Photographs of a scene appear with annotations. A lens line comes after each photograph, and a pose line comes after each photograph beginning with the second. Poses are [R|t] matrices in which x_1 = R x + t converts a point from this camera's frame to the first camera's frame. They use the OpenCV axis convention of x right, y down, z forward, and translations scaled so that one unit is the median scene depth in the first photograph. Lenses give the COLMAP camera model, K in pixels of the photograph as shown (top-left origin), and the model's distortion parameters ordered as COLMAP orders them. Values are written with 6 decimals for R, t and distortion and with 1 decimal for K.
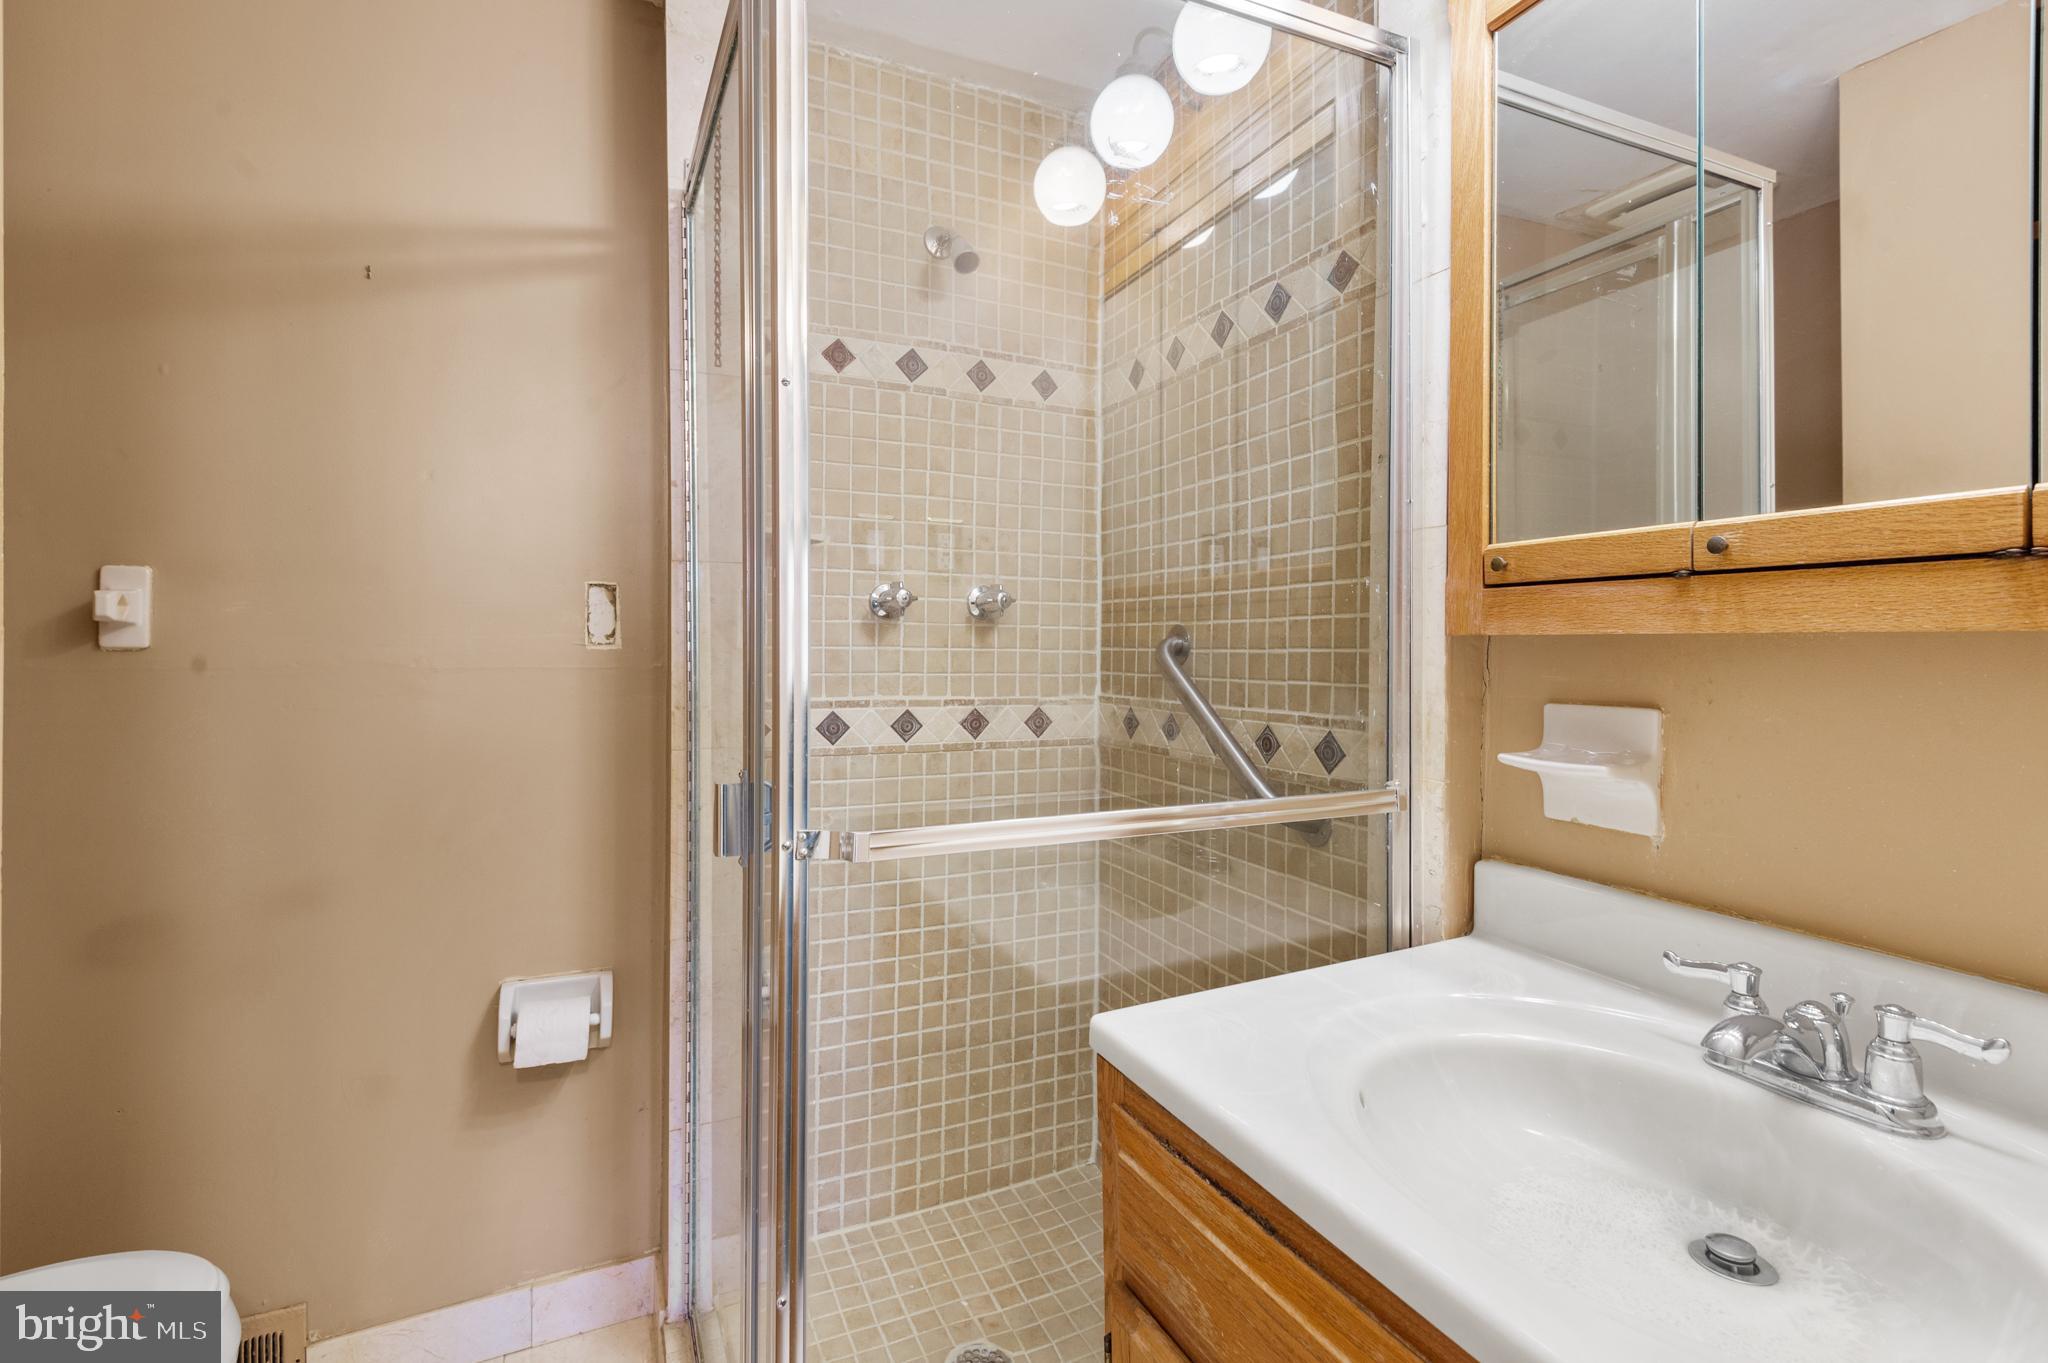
lens RADIAL K [[934.7, 0, 1038.3], [0, 934.7, 622.9], [0, 0, 1]] dist [0.025068, -0.011427]
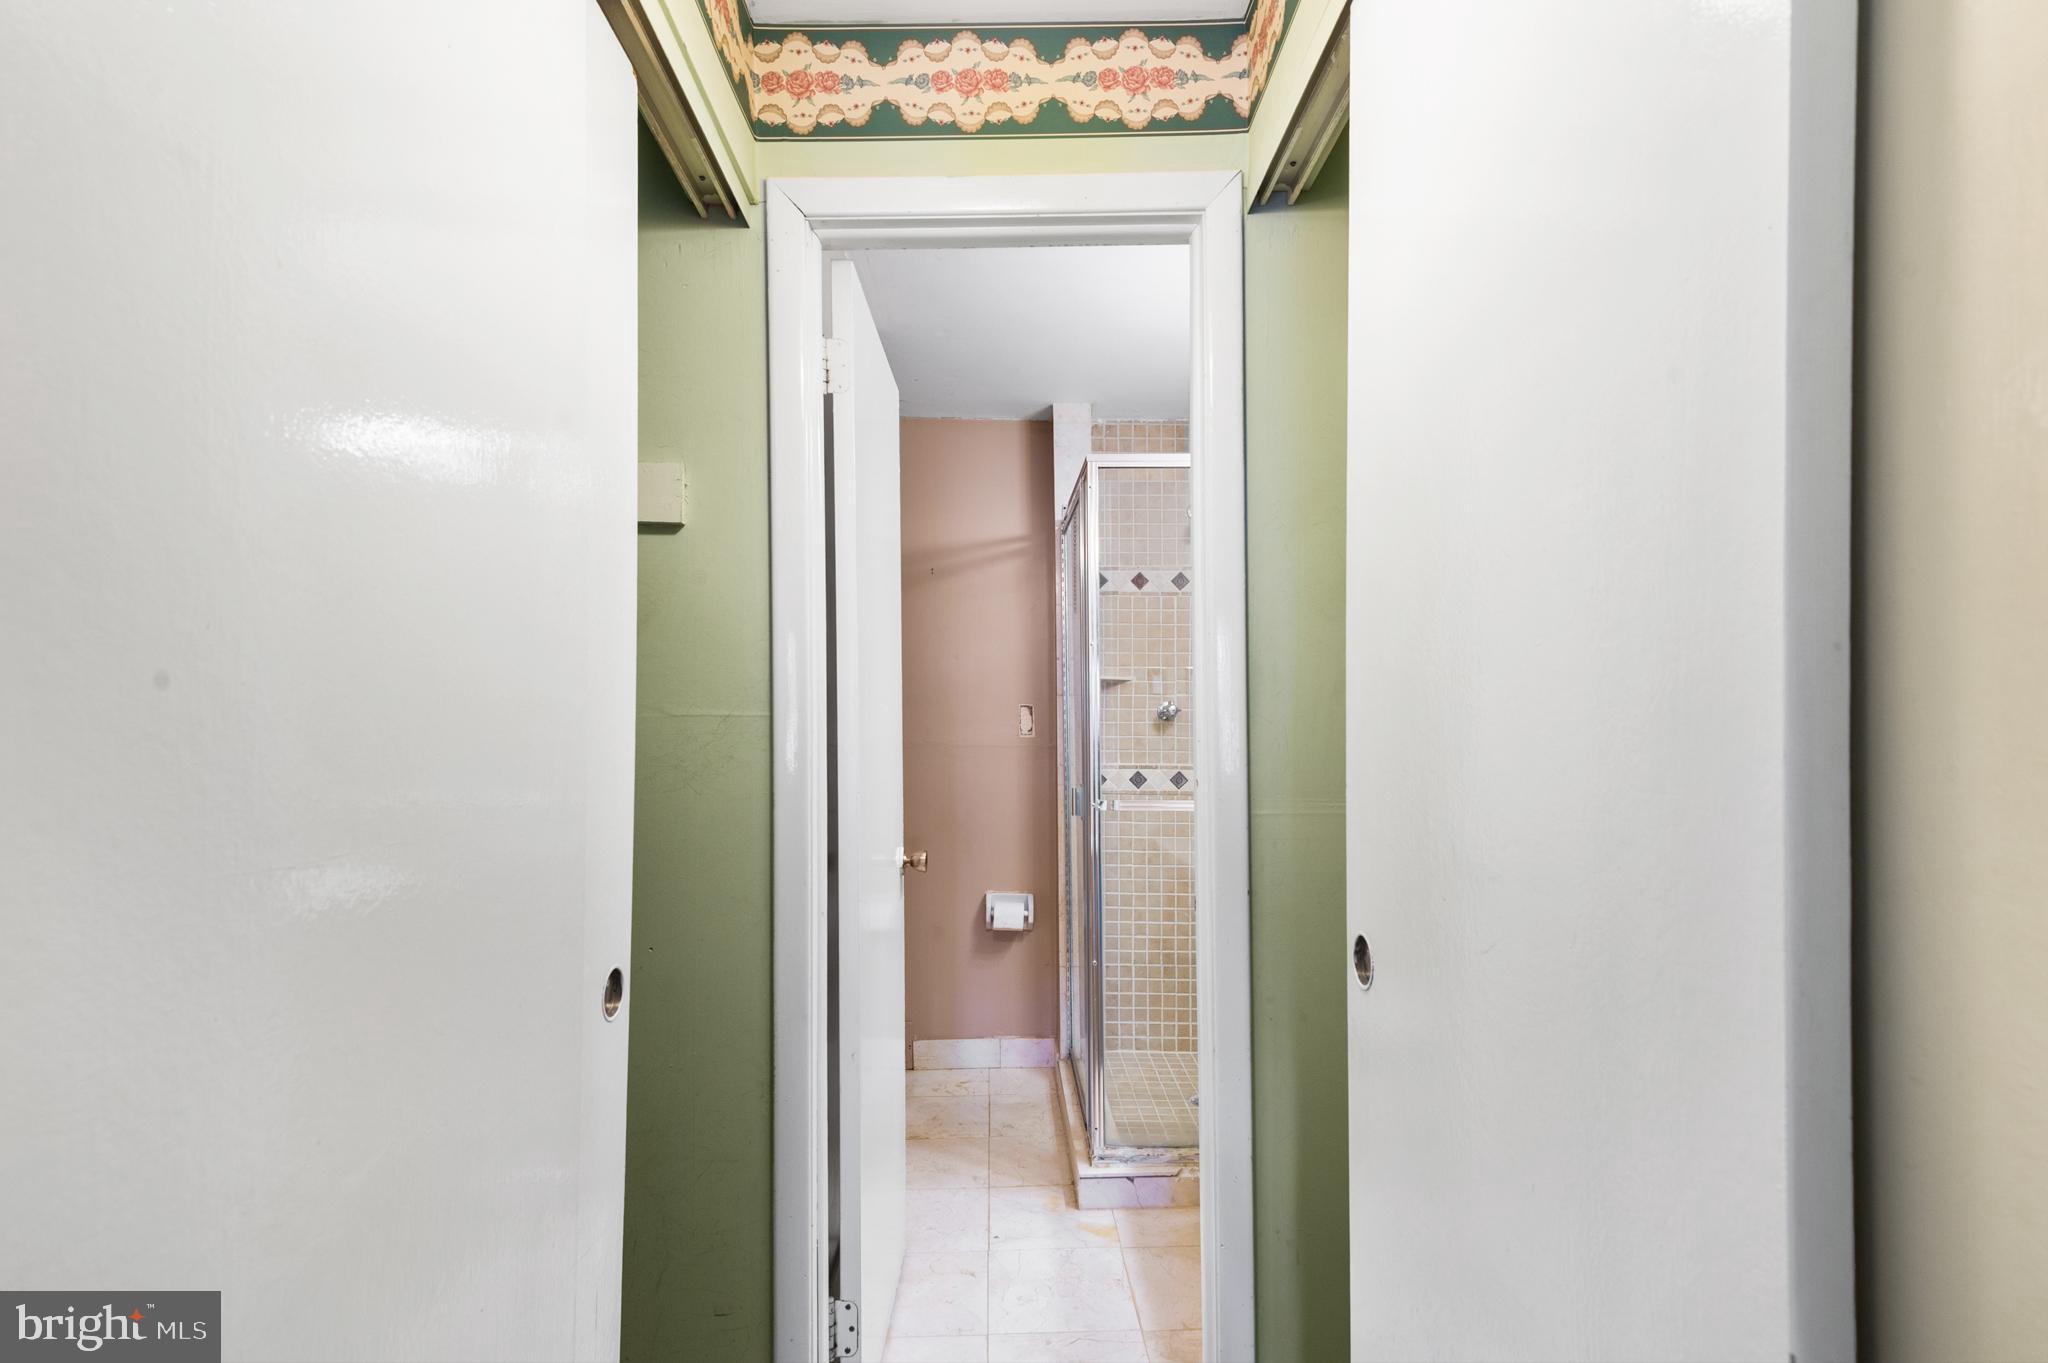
lens RADIAL K [[934.7, 0, 1020.1], [0, 934.7, 696.8], [0, 0, 1]] dist [0.025068, -0.011427]
pose [[0.911677, -0.015362, -0.410620, 0.374318], [0.008290, 0.999785, -0.018997, -0.022194], [0.410823, 0.013915, 0.911609, -0.897759]]
